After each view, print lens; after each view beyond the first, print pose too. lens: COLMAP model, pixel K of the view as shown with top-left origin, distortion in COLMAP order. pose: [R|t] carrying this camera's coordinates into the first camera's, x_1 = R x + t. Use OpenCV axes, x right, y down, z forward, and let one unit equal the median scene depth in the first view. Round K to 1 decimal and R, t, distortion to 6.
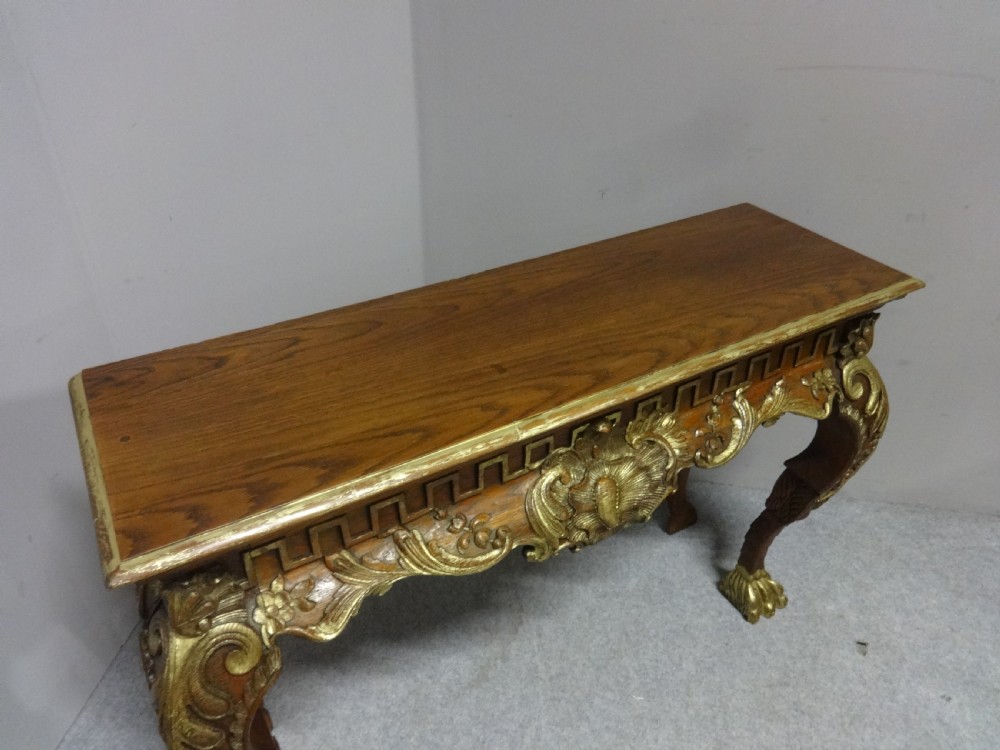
lens RADIAL K [[749.0, 0, 500.0], [0, 749.0, 375.0], [0, 0, 1]] dist [-0.002101, -0.002736]
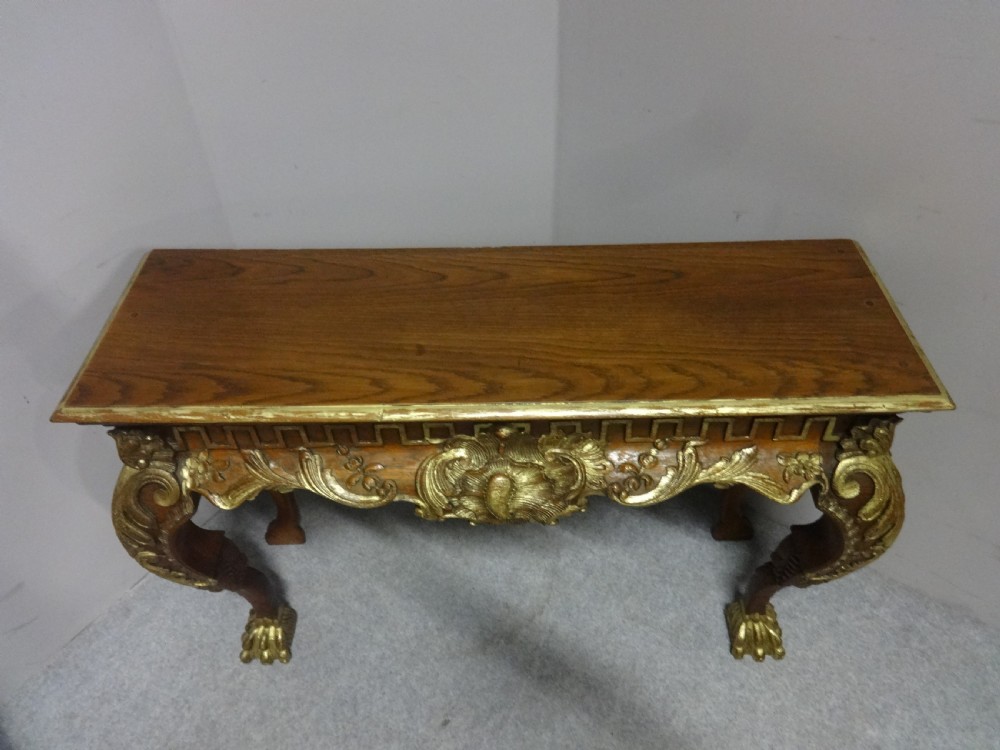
lens RADIAL K [[749.0, 0, 500.0], [0, 749.0, 375.0], [0, 0, 1]] dist [-0.002101, -0.002736]
pose [[0.862278, 0.338947, -0.376287, 0.430186], [-0.266029, 0.935393, 0.232956, -0.213583], [0.430936, -0.100770, 0.896738, 0.045484]]
